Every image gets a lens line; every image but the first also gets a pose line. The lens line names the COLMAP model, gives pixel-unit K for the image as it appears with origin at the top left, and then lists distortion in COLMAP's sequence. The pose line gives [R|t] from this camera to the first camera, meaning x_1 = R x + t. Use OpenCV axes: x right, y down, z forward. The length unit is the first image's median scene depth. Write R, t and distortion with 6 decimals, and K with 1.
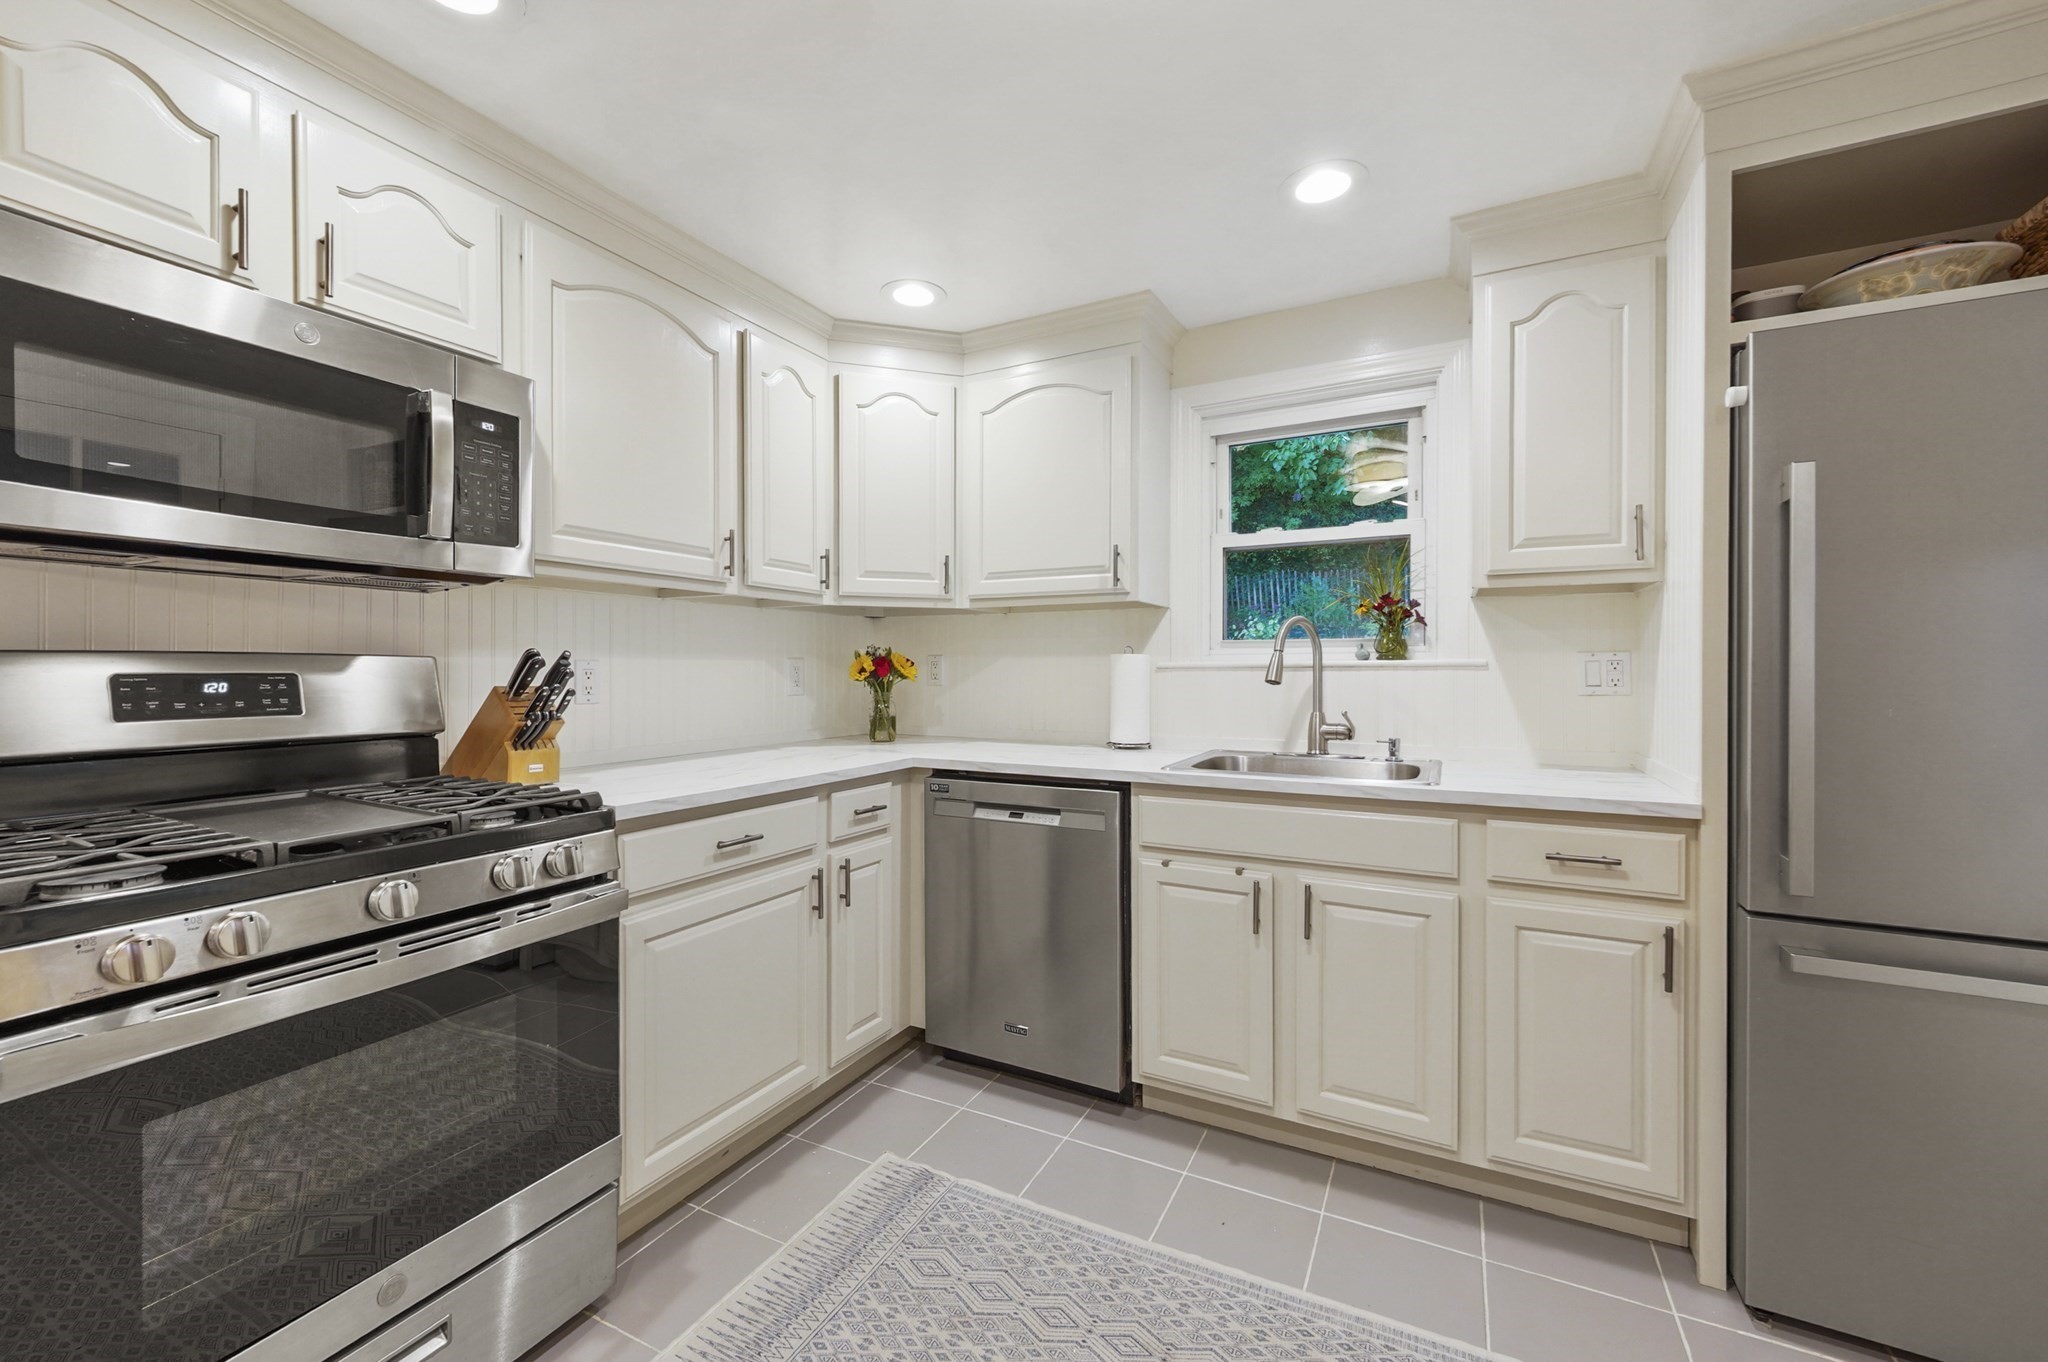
lens RADIAL K [[825.0, 0, 1010.8], [0, 825.0, 669.9], [0, 0, 1]] dist [0.010406, -0.002470]
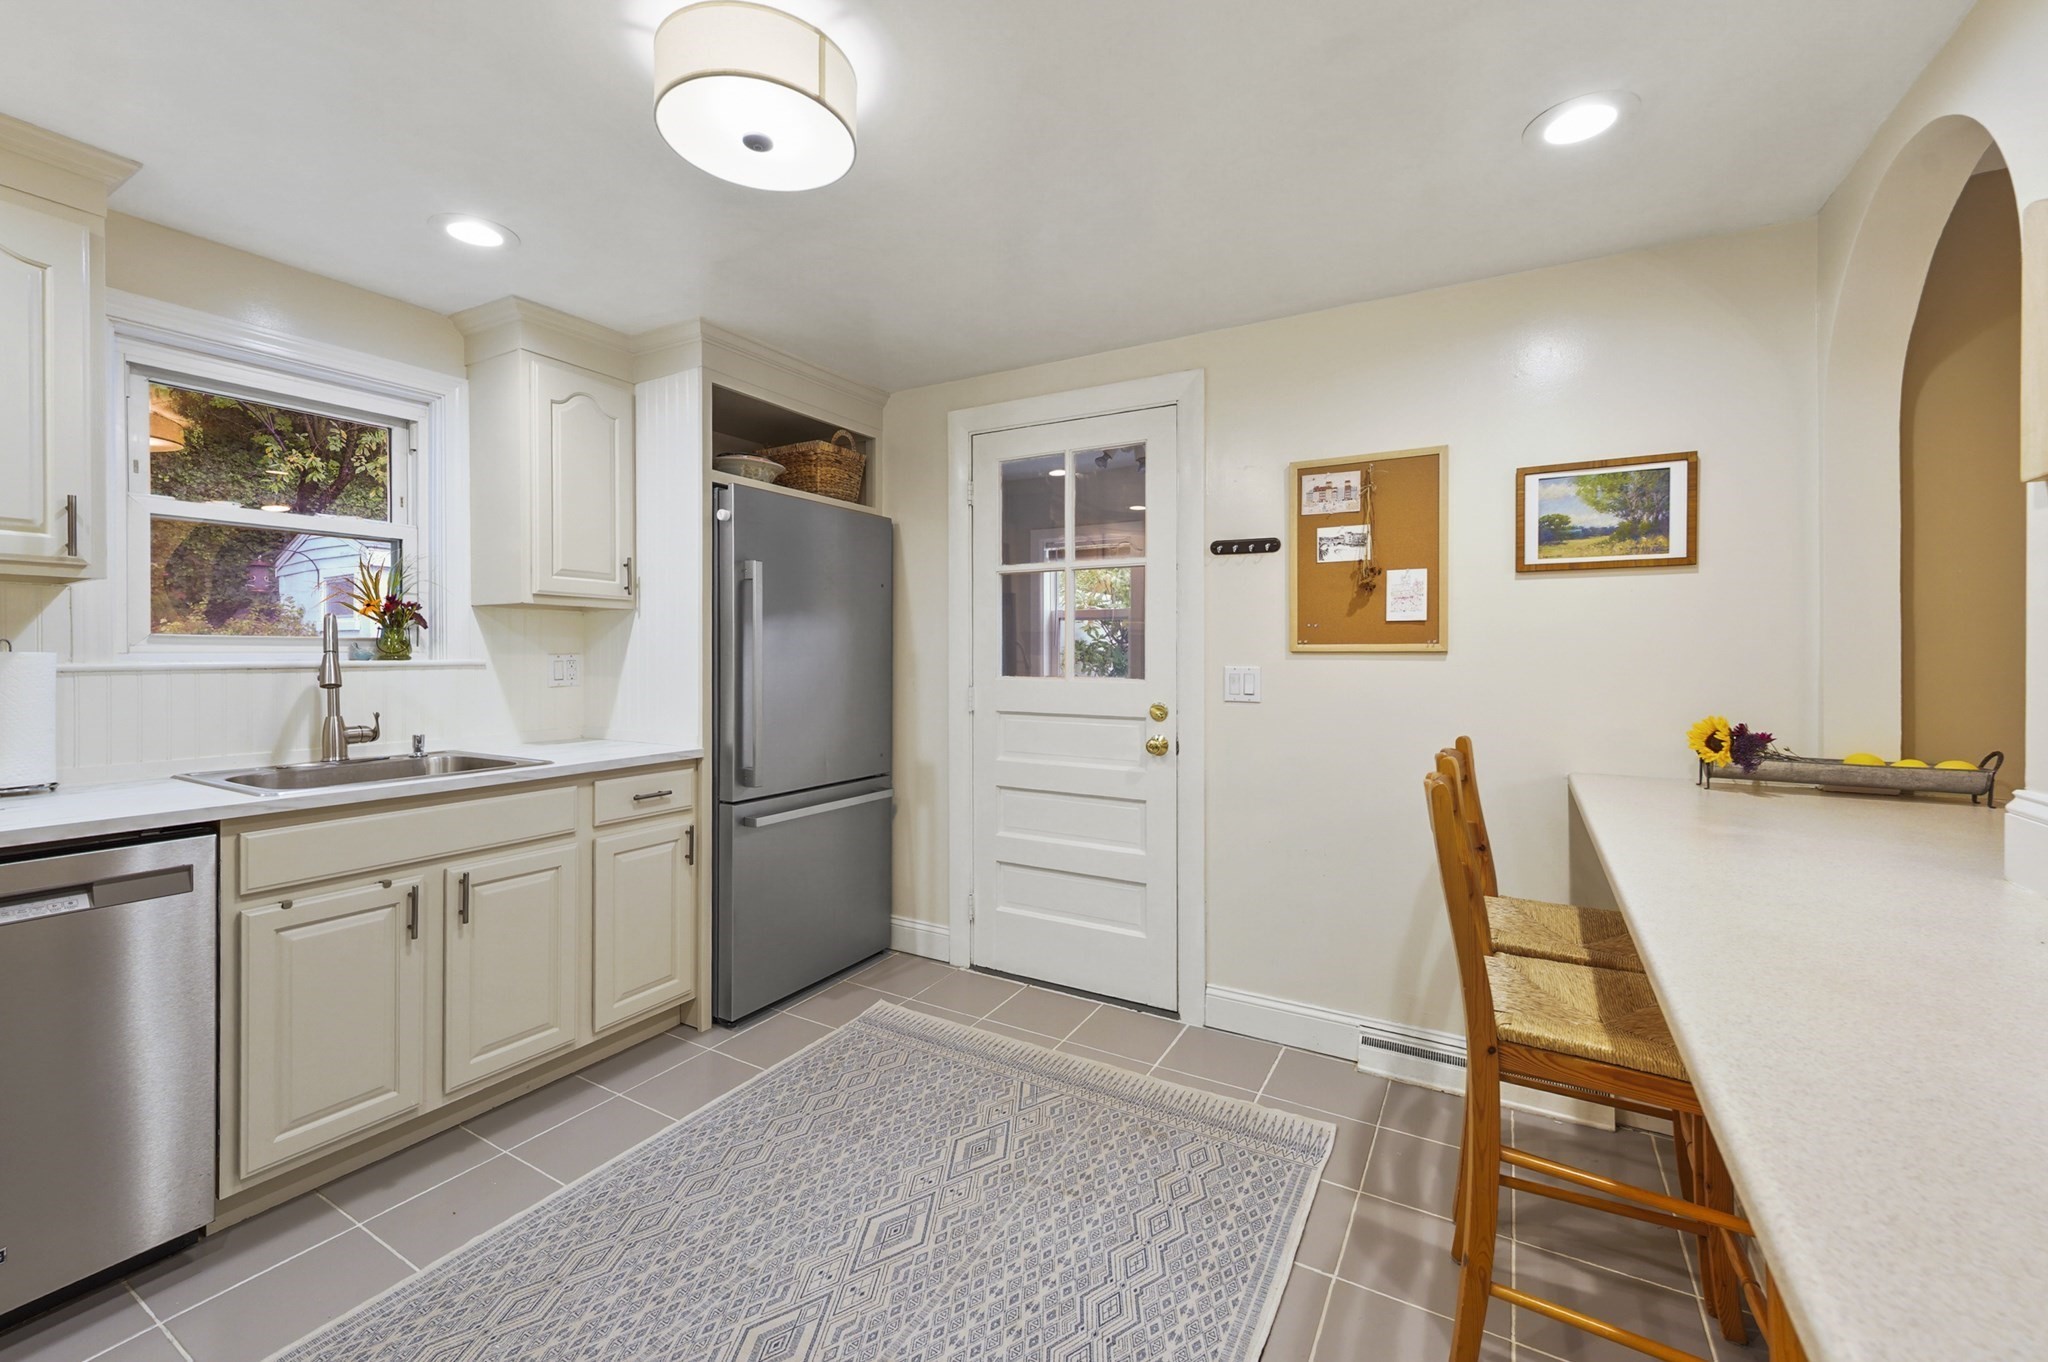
lens RADIAL K [[825.0, 0, 1007.5], [0, 825.0, 652.6], [0, 0, 1]] dist [0.010406, -0.002470]
pose [[0.062378, 0.002601, 0.998049, -0.656518], [-0.000752, 0.999996, -0.002559, -0.024231], [-0.998052, -0.000591, 0.062380, 0.222274]]
